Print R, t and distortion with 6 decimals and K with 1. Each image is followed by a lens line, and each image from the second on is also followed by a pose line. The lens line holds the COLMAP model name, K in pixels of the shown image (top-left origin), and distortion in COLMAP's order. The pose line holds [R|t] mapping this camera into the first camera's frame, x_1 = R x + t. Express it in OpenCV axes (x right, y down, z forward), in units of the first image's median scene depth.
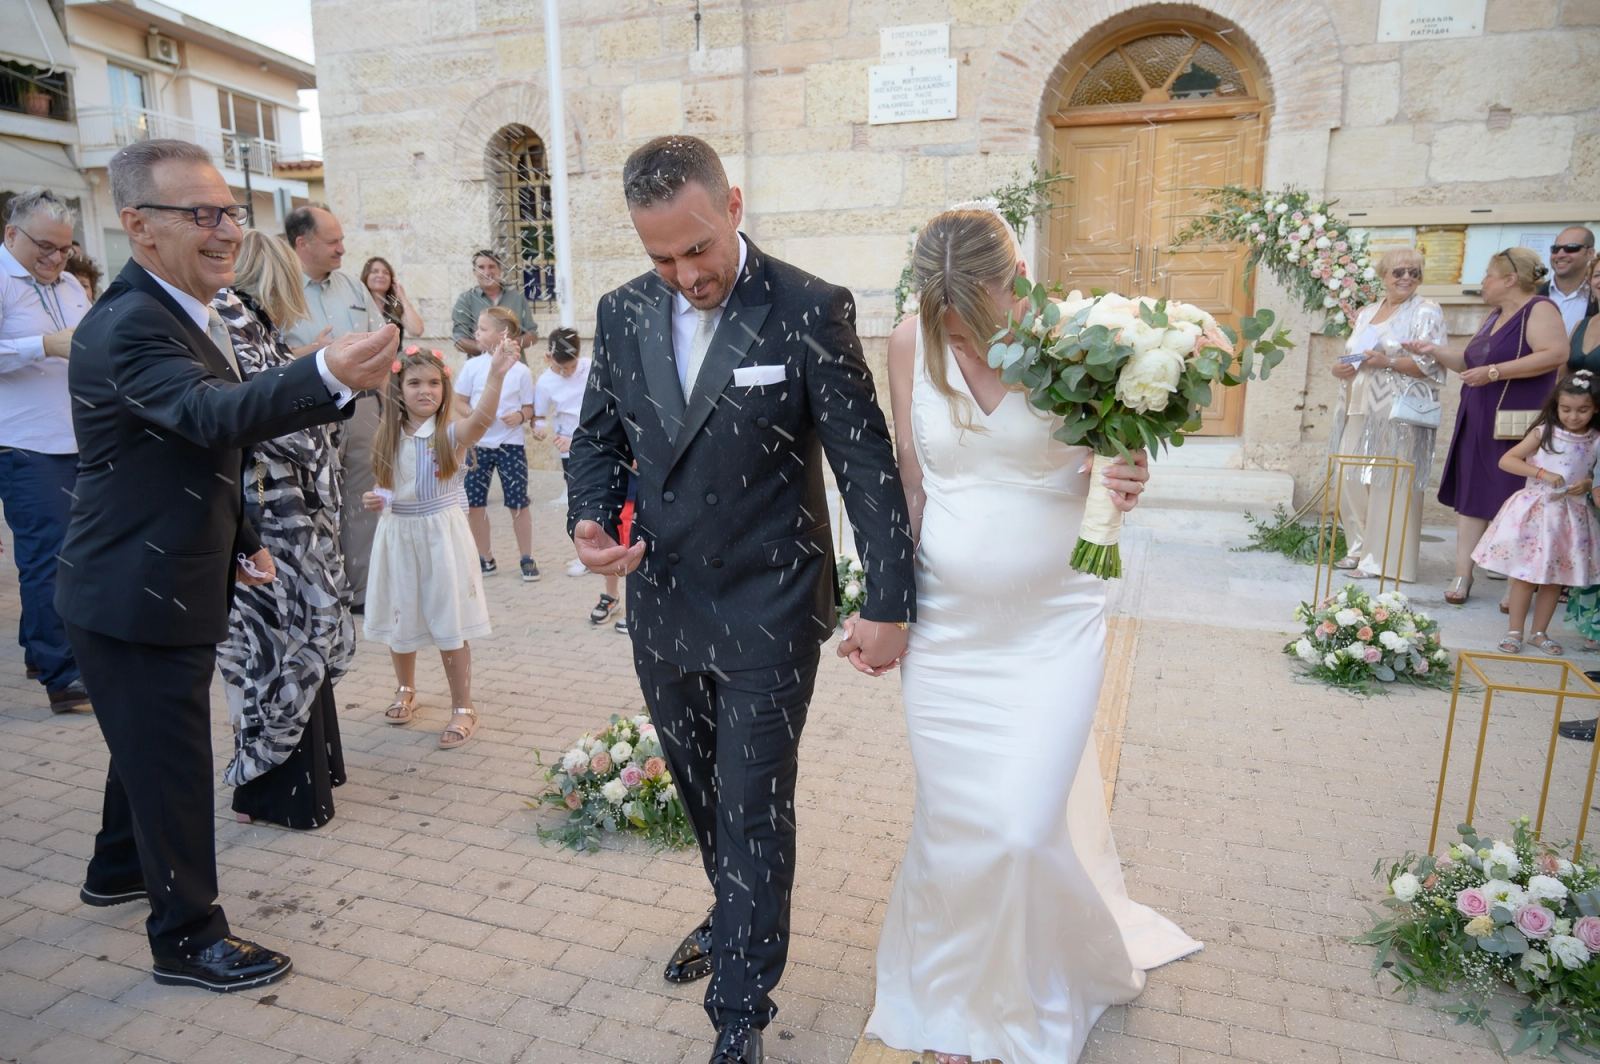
lens RADIAL K [[1073.1, 0, 800.0], [0, 1073.1, 532.0], [0, 0, 1]] dist [0.002160, -0.002764]
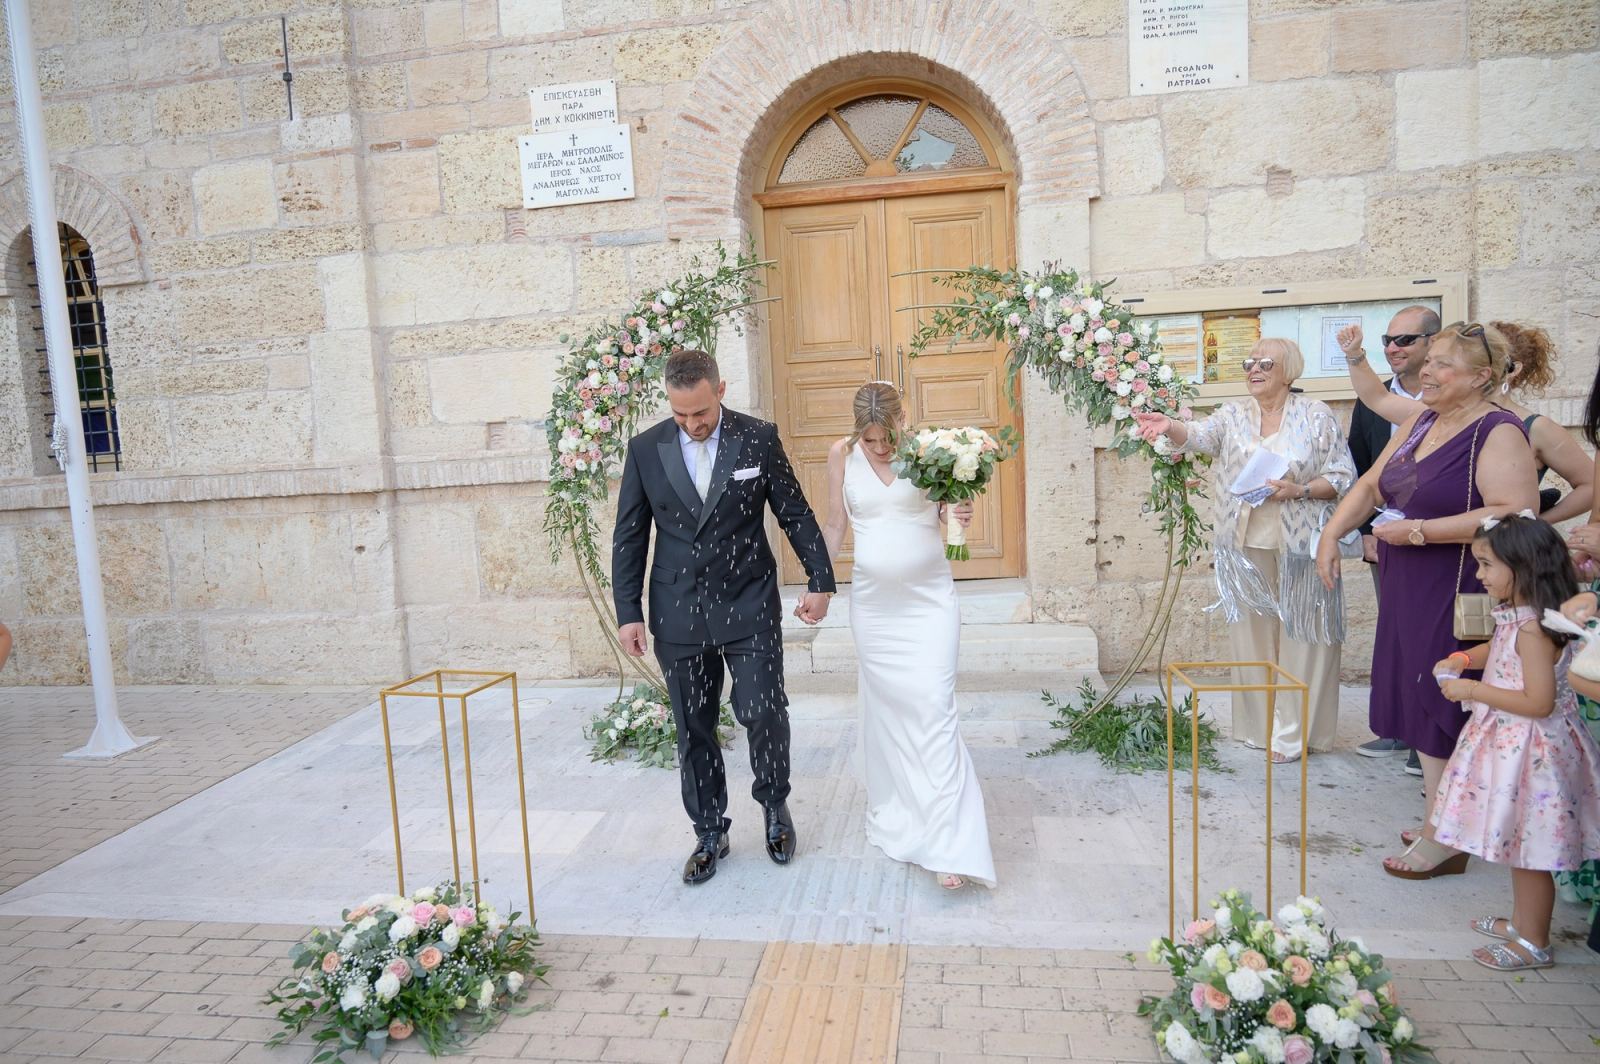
lens RADIAL K [[1094.0, 0, 800.0], [0, 1094.0, 532.0], [0, 0, 1]] dist [-0.004764, 0.004345]
pose [[0.979993, -0.069501, 0.186503, 0.104786], [0.088699, 0.991360, -0.096638, -0.063796], [-0.178175, 0.111247, 0.977690, 0.249766]]
